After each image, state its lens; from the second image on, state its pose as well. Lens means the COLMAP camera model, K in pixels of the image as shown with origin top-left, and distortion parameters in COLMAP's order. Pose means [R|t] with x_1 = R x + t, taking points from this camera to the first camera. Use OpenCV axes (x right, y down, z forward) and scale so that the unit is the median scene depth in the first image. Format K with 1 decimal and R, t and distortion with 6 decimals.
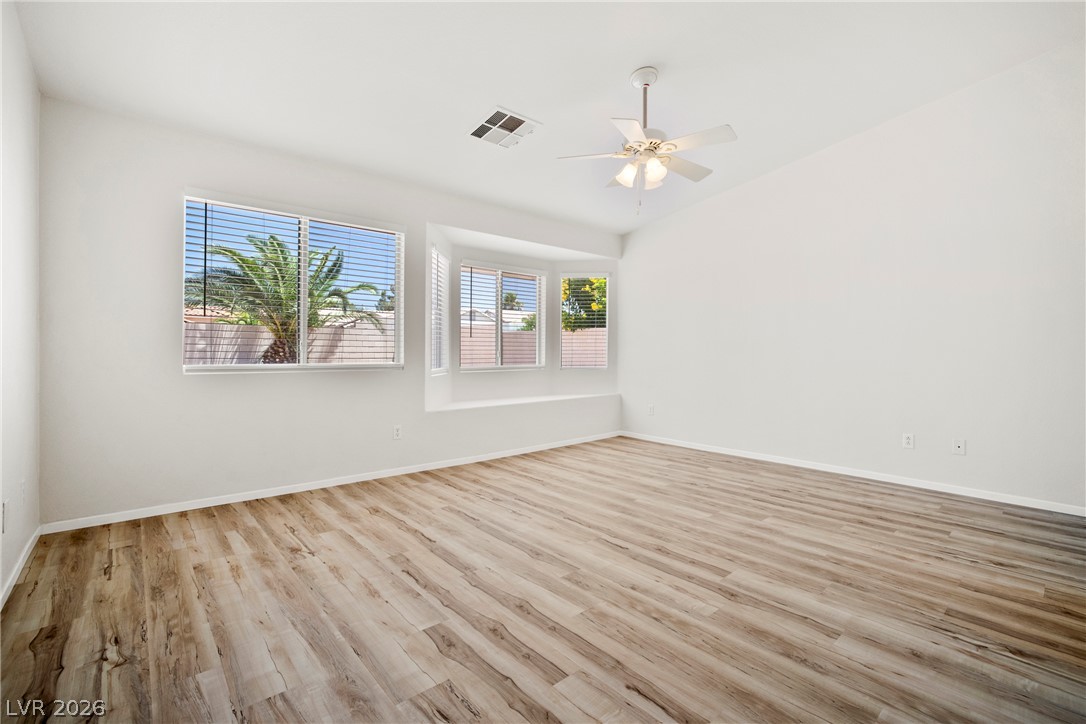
lens RADIAL K [[481.5, 0, 530.5], [0, 481.5, 354.4], [0, 0, 1]] dist [-0.047641, 0.016676]
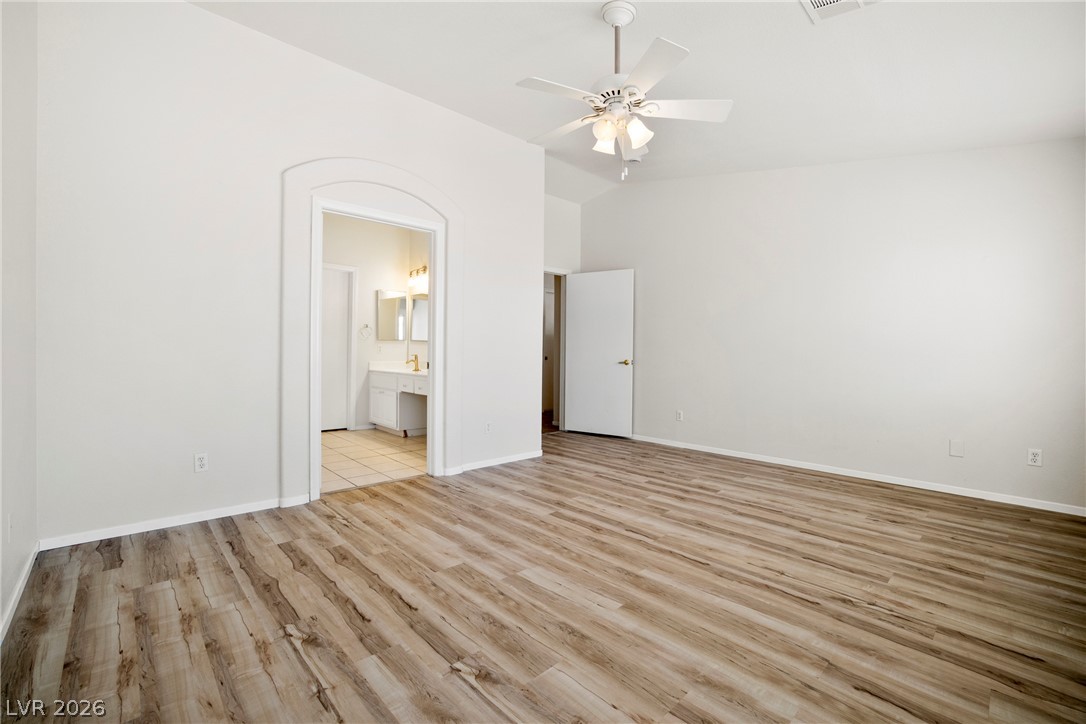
lens RADIAL K [[481.5, 0, 530.5], [0, 481.5, 354.4], [0, 0, 1]] dist [-0.047641, 0.016676]
pose [[-0.998940, -0.016598, -0.042934, 0.461419], [-0.017378, 0.999689, 0.017870, -0.020291], [0.042624, 0.018597, -0.998918, 2.008185]]
